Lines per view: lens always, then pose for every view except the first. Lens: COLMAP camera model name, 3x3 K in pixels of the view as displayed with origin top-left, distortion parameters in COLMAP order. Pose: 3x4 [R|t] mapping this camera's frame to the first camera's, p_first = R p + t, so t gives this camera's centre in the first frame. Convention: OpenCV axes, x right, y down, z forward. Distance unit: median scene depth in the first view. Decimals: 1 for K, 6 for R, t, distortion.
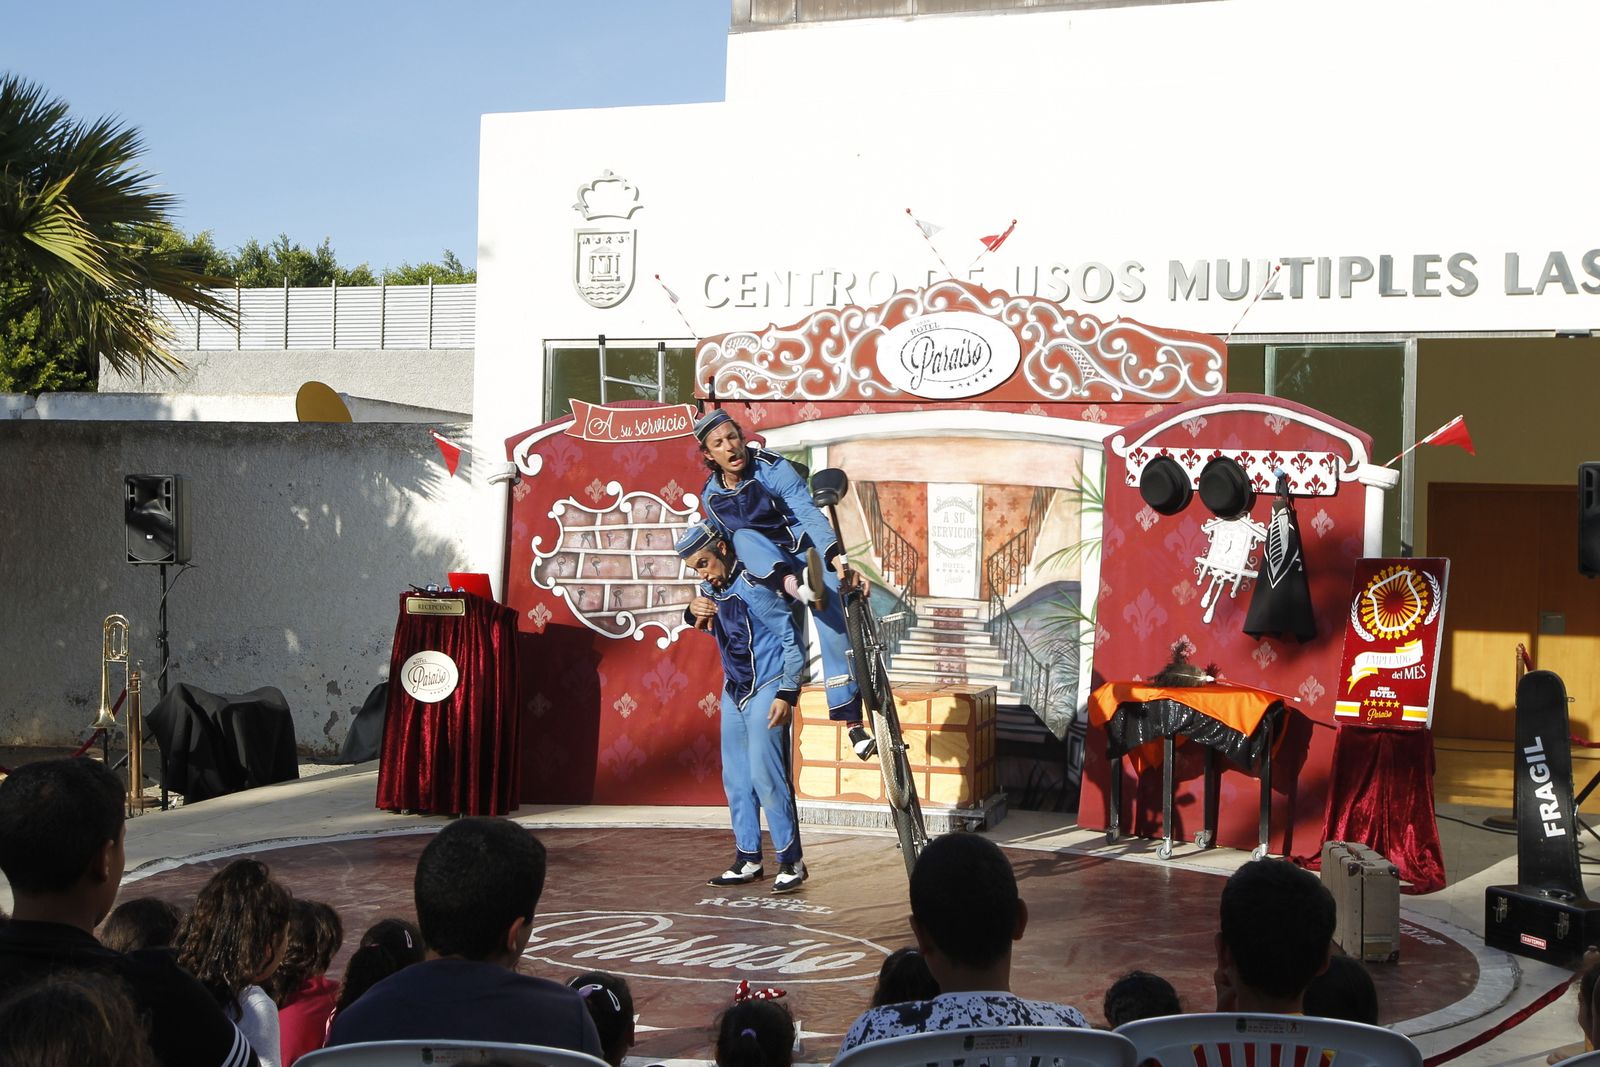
lens RADIAL K [[1953.8, 0, 800.0], [0, 1953.8, 533.5], [0, 0, 1]] dist [0.026269, 0.031490]
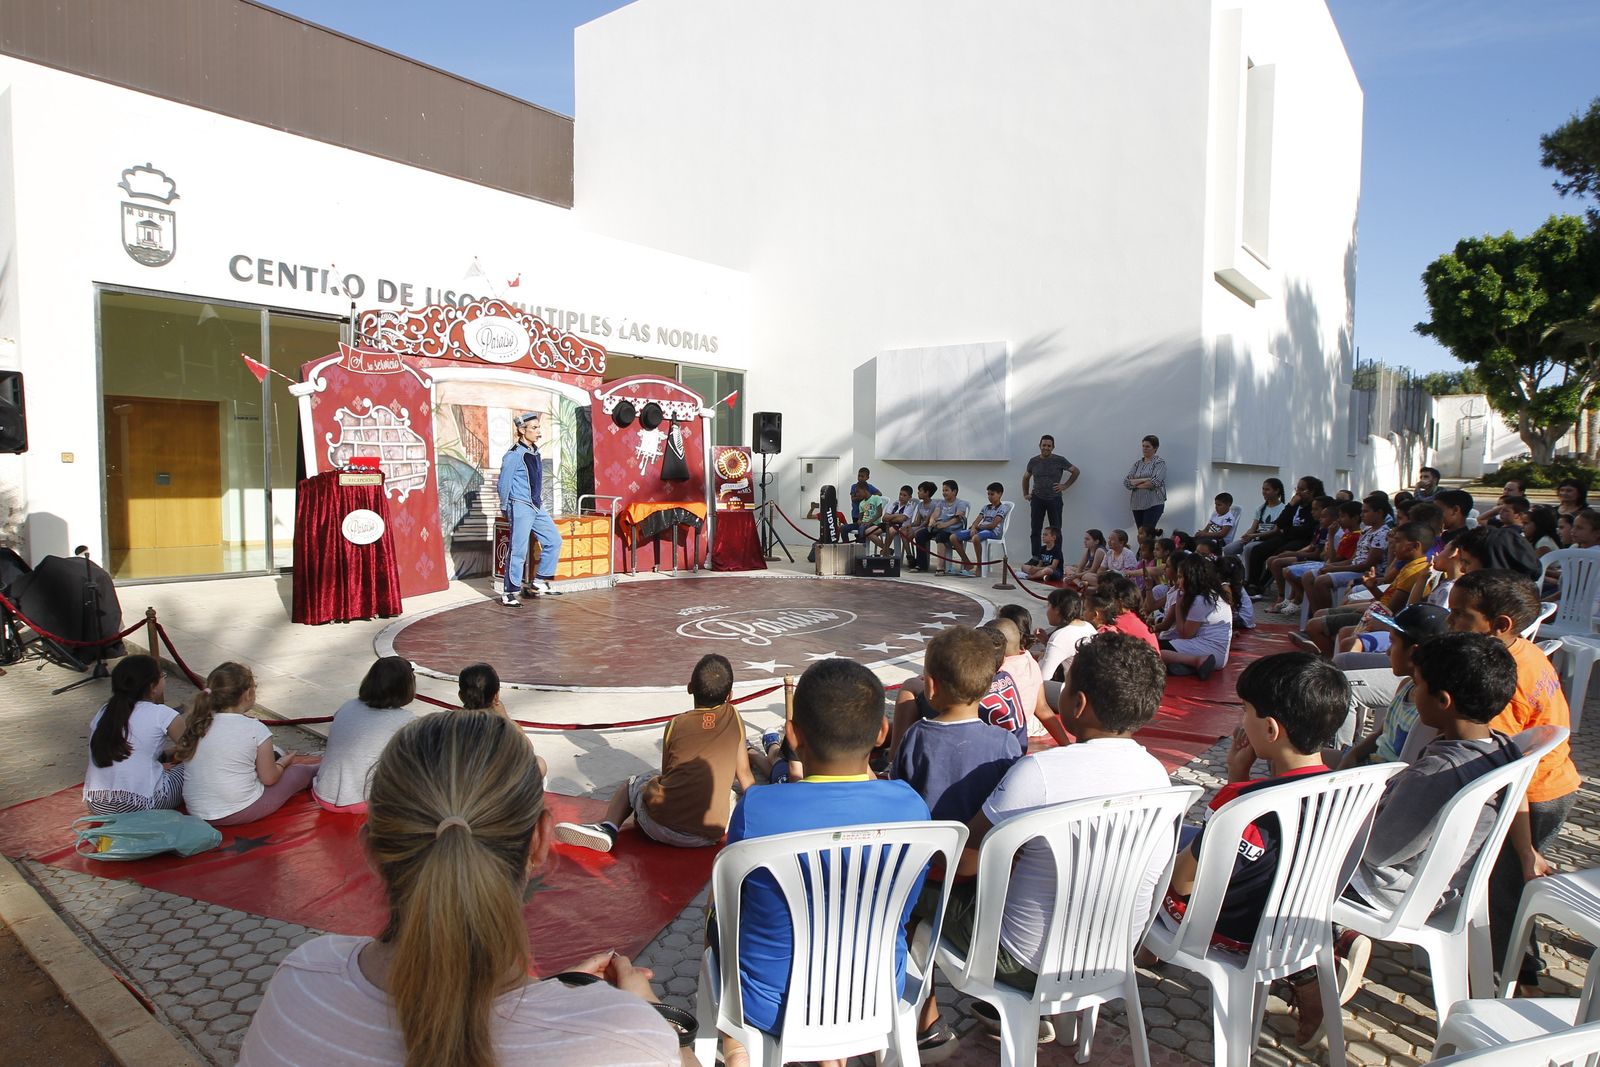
lens RADIAL K [[948.6, 0, 800.0], [0, 948.6, 533.5], [0, 0, 1]] dist [-0.063443, 0.035881]
pose [[0.323014, -0.083756, 0.942681, -0.700964], [-0.008893, 0.995764, 0.091519, 0.009477], [-0.946352, -0.037945, 0.320901, 0.426115]]
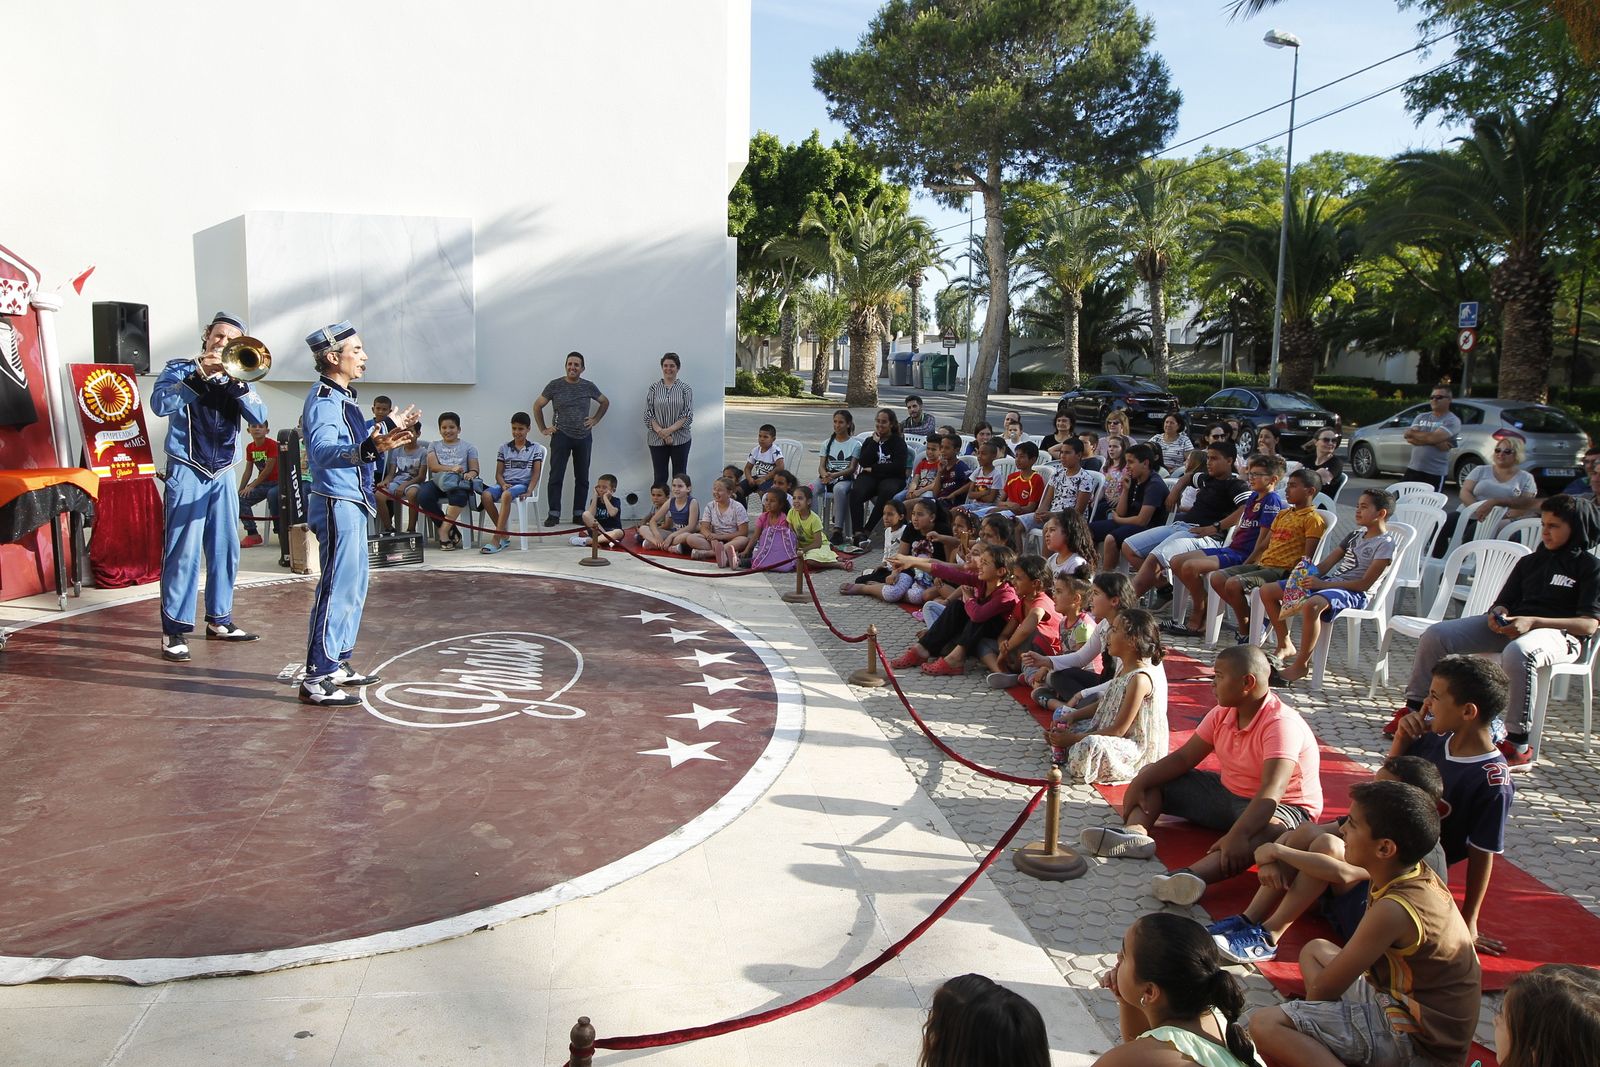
lens RADIAL K [[1127.8, 0, 800.0], [0, 1127.8, 533.5], [0, 0, 1]] dist [-0.059999, 0.050515]
pose [[-0.484947, -0.151311, 0.861354, -0.550169], [-0.037321, 0.987602, 0.152477, -0.006698], [-0.873747, 0.041796, -0.484582, 0.792666]]
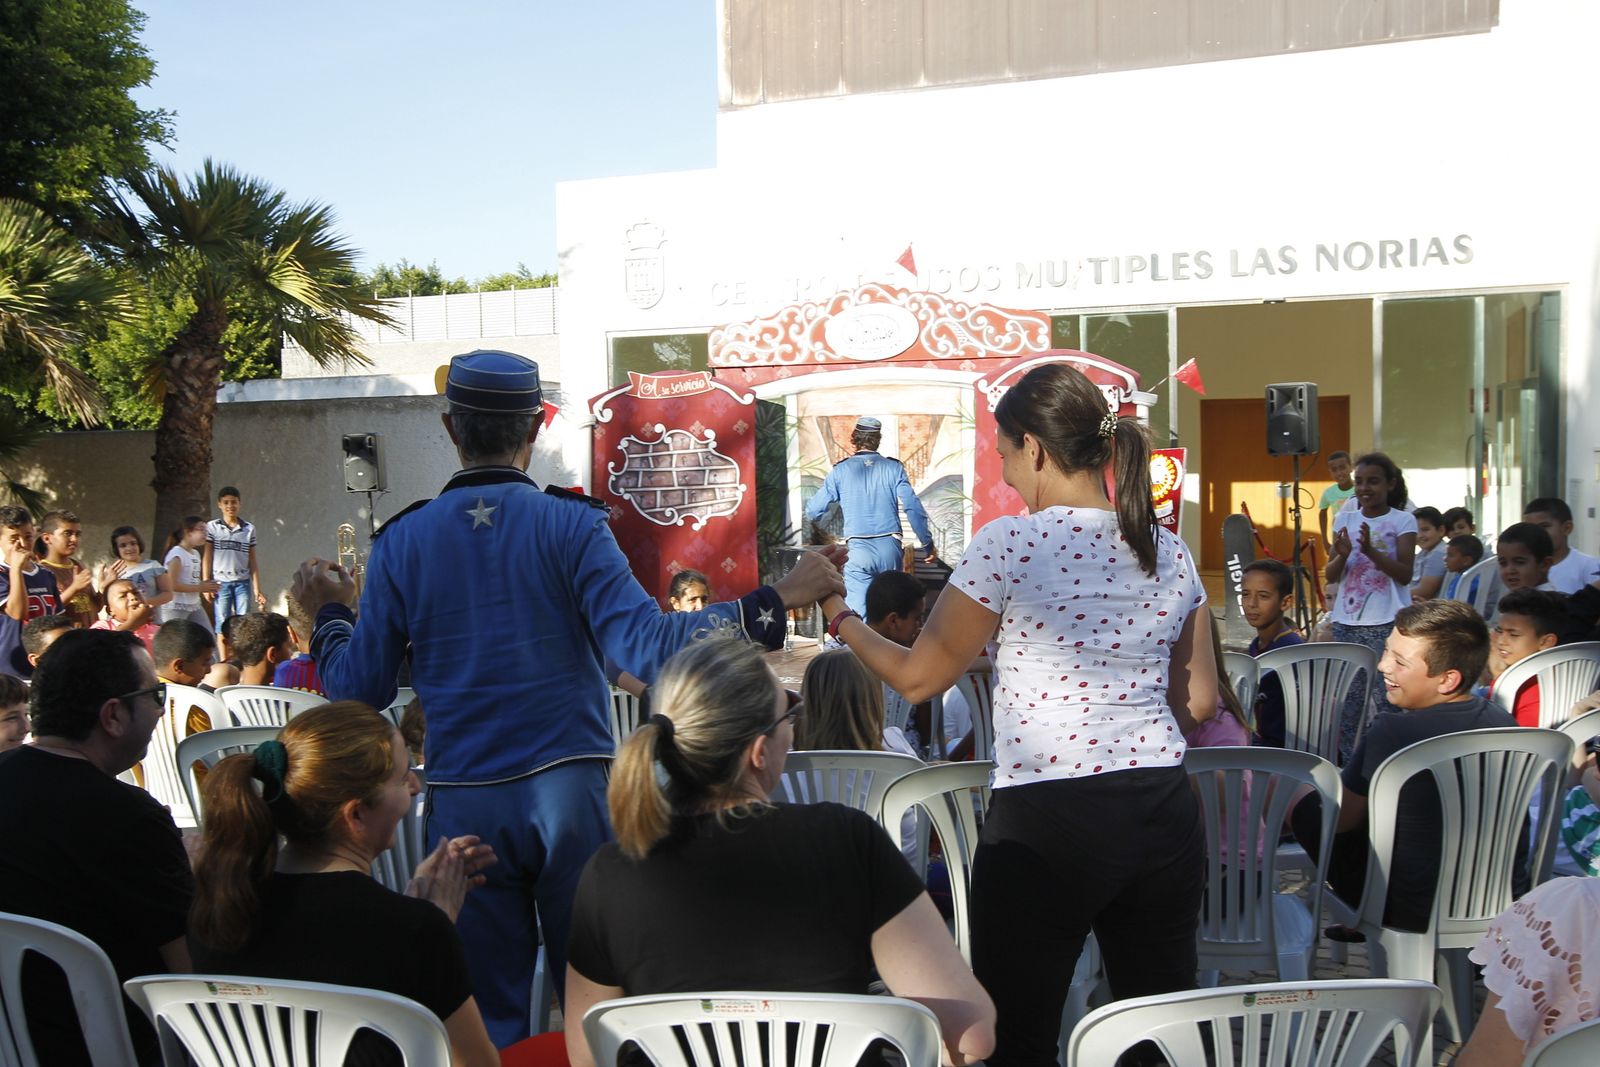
lens RADIAL K [[1438.7, 0, 800.0], [0, 1438.7, 533.5], [0, 0, 1]] dist [-0.017674, 0.005679]
pose [[0.998905, -0.045992, 0.008558, 0.002077], [0.045468, 0.997520, 0.053720, 0.003790], [-0.011007, -0.053272, 0.998519, -0.139639]]
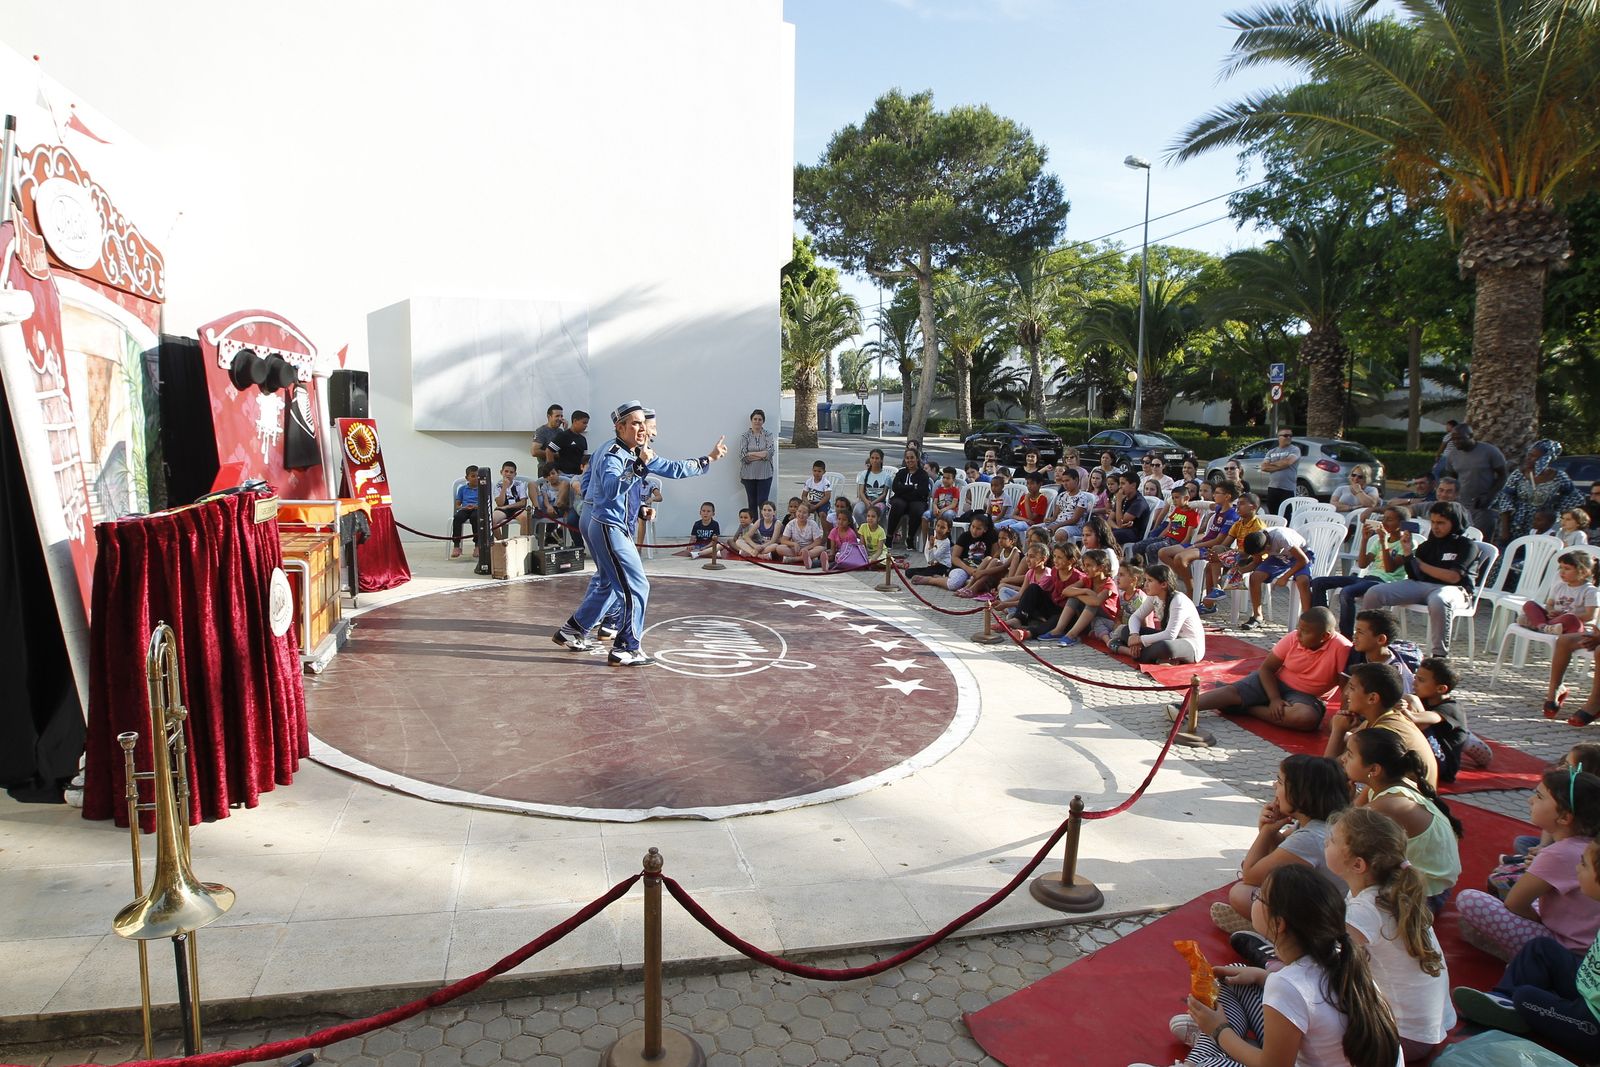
lens RADIAL K [[948.6, 0, 800.0], [0, 948.6, 533.5], [0, 0, 1]] dist [-0.063443, 0.035881]
pose [[-0.567913, -0.123409, 0.813784, -0.552447], [-0.032585, 0.991292, 0.127588, -0.005137], [-0.822443, 0.045941, -0.566989, 0.968005]]
